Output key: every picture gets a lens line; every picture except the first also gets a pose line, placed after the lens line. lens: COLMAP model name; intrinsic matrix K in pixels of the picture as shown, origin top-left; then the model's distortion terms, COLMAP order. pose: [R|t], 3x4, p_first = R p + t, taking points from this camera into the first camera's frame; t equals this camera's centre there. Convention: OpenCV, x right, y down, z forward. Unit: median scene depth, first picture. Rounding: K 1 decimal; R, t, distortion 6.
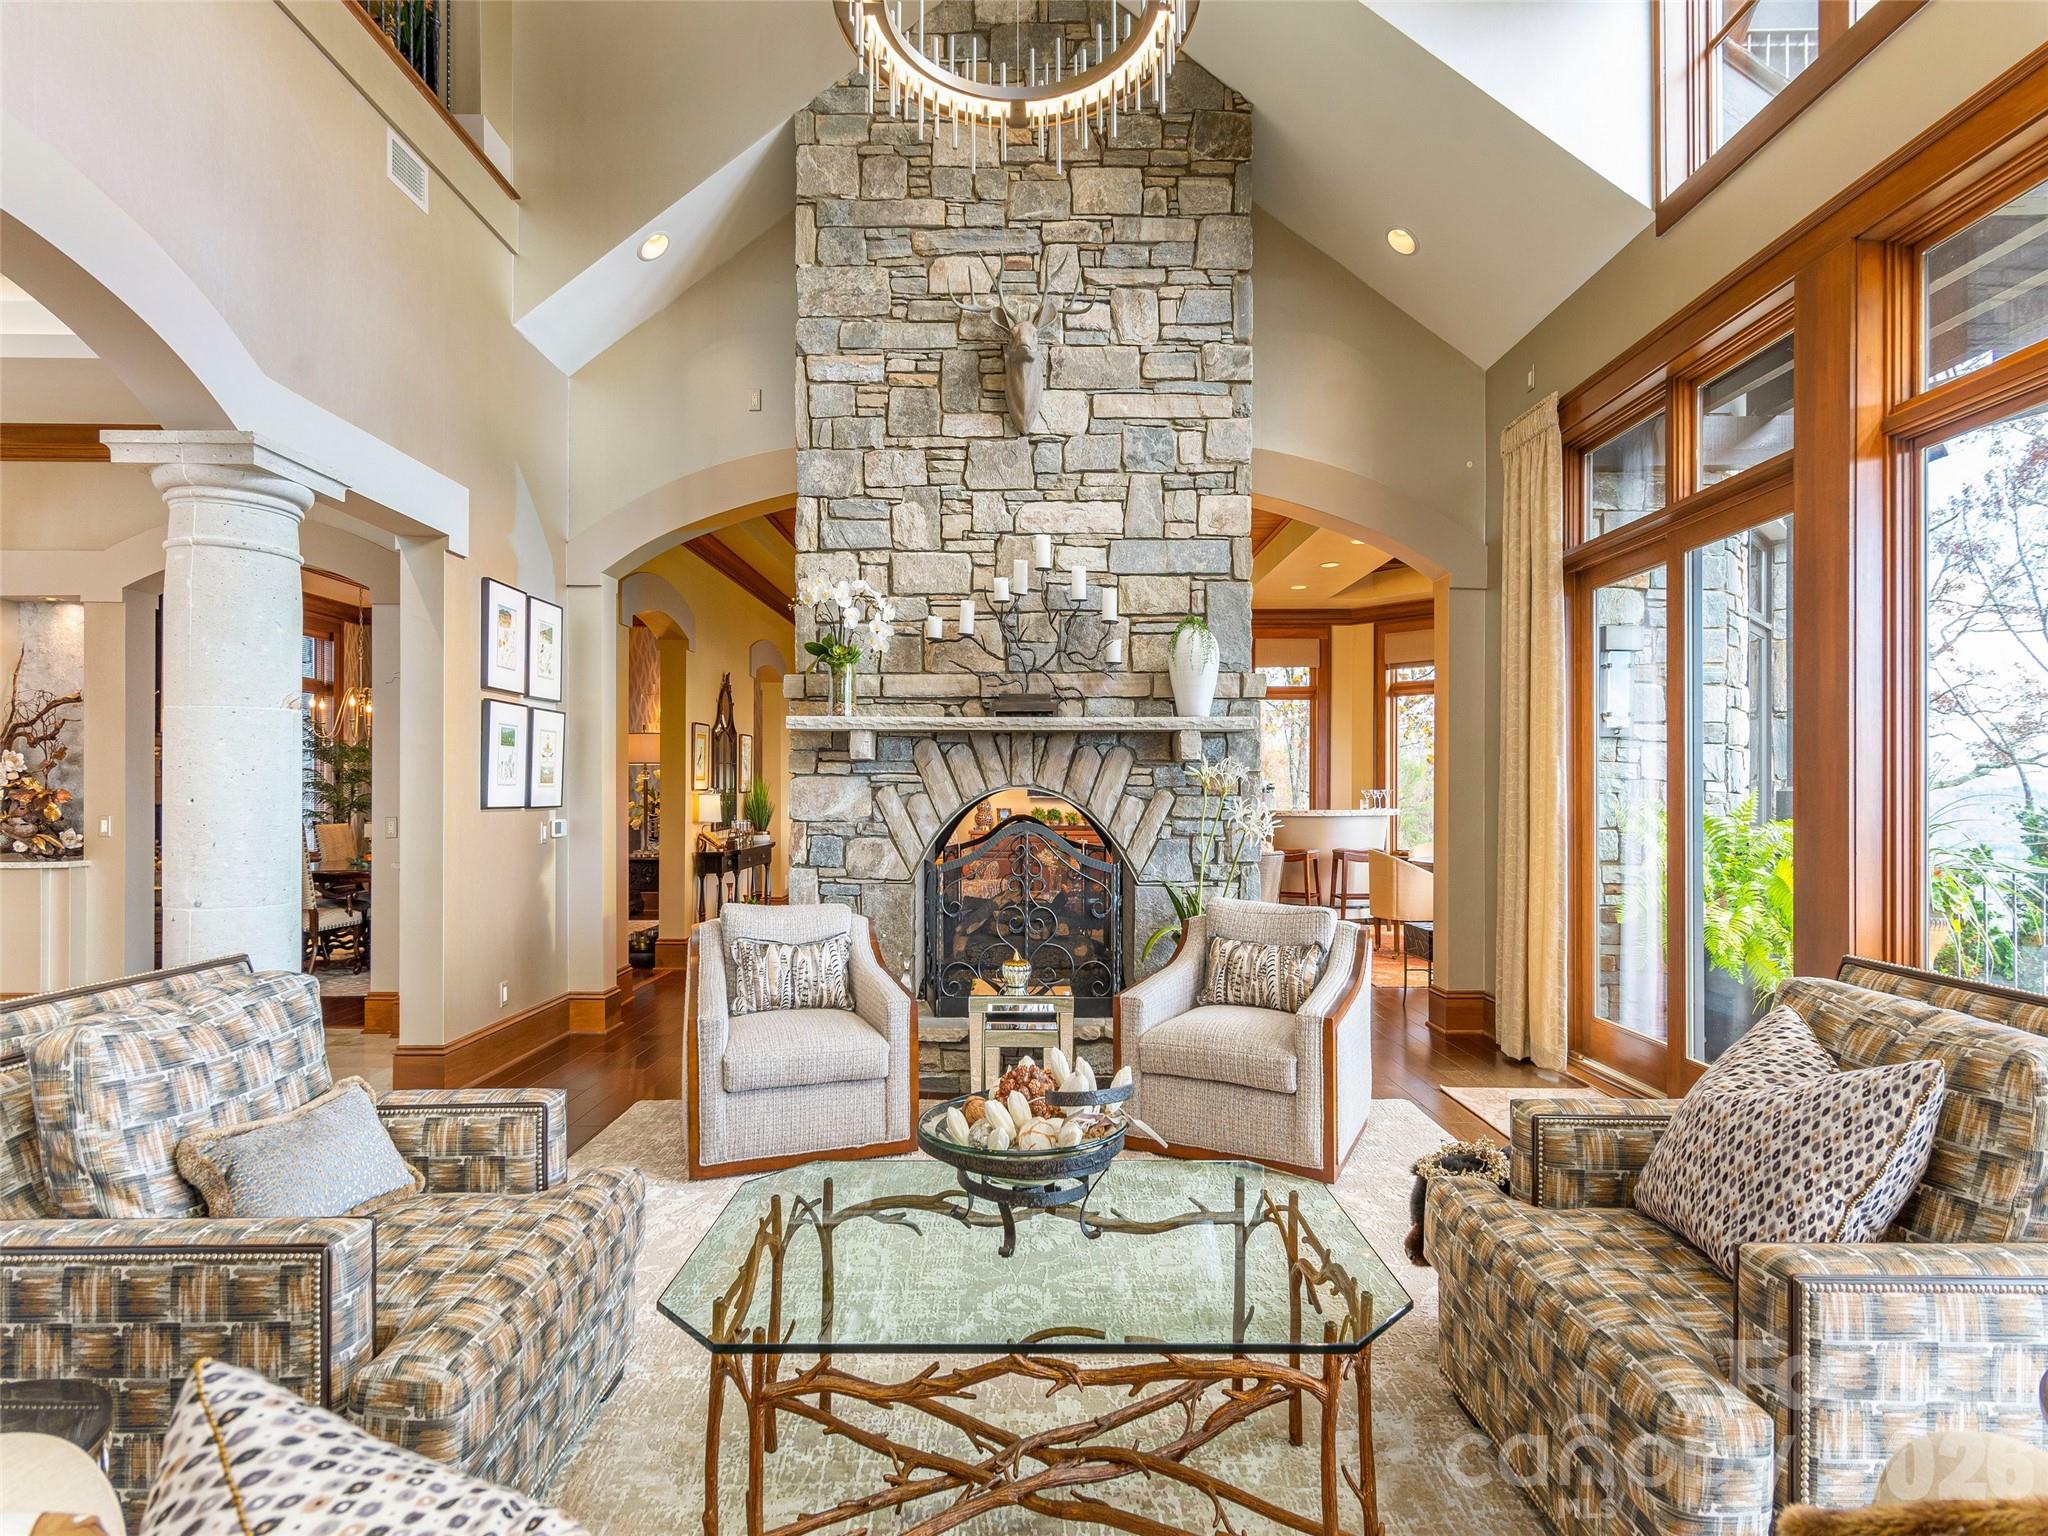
lens RADIAL K [[1014.2, 0, 1016.3], [0, 1014.2, 785.5], [0, 0, 1]] dist [0.004223, 0.000563]
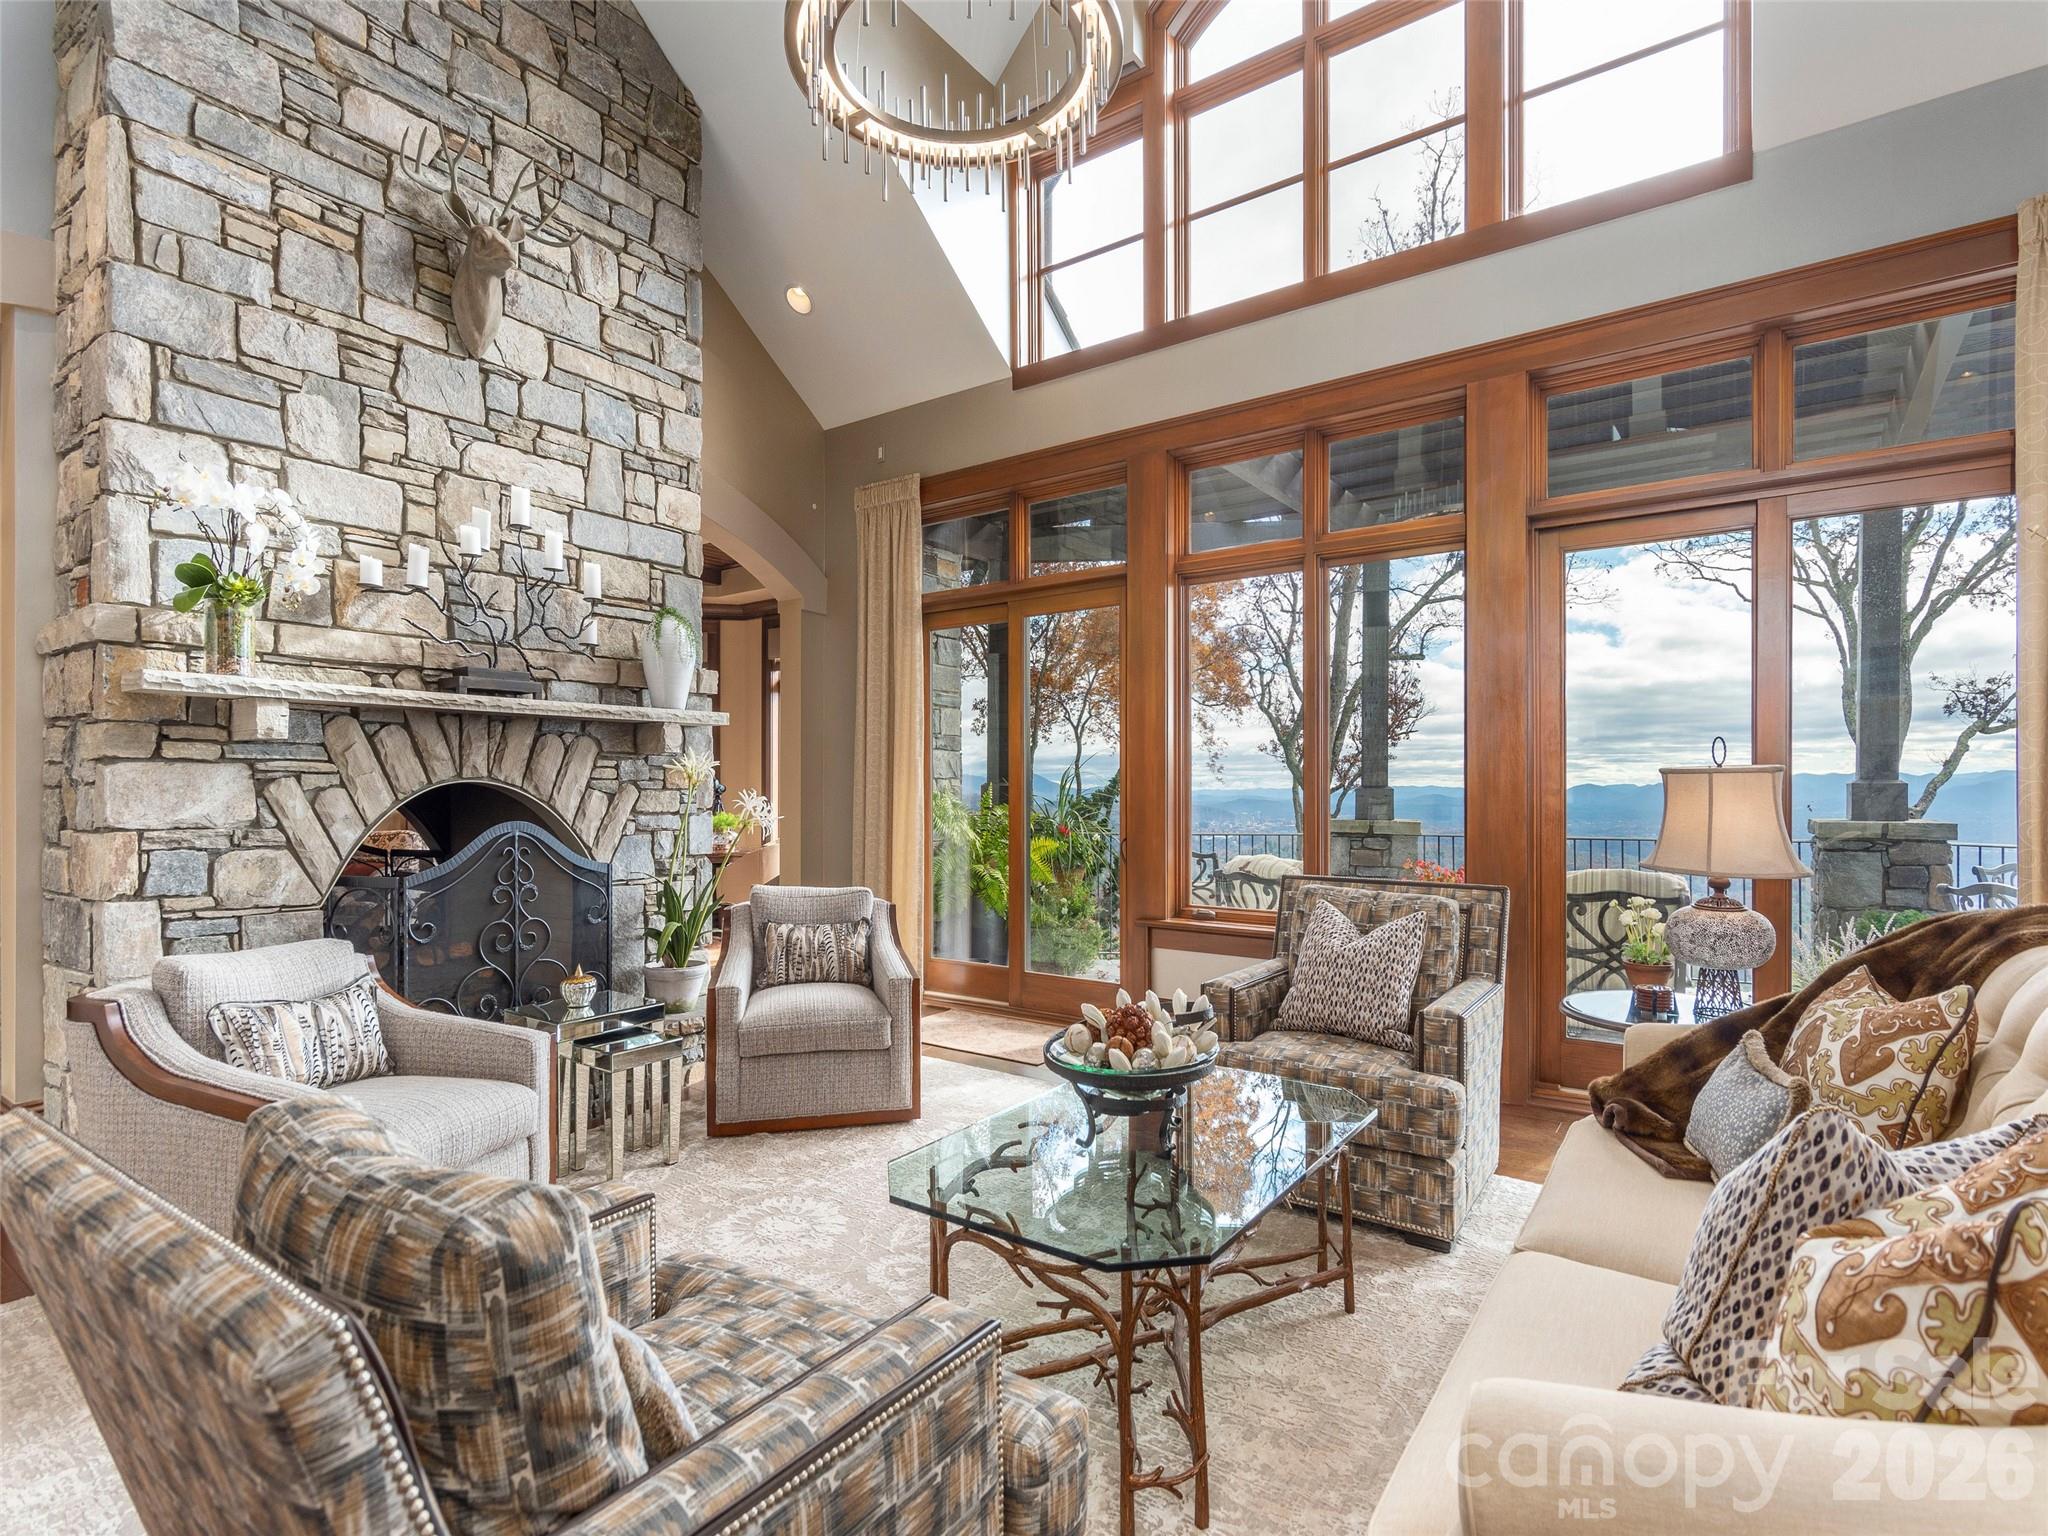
lens RADIAL K [[1014.2, 0, 1004.2], [0, 1014.2, 784.5], [0, 0, 1]] dist [0.004223, 0.000563]
pose [[0.582205, 0.001868, 0.813040, -0.418564], [-0.002558, 0.999997, -0.000466, 0.004613], [-0.813038, -0.001808, 0.582208, 0.158116]]
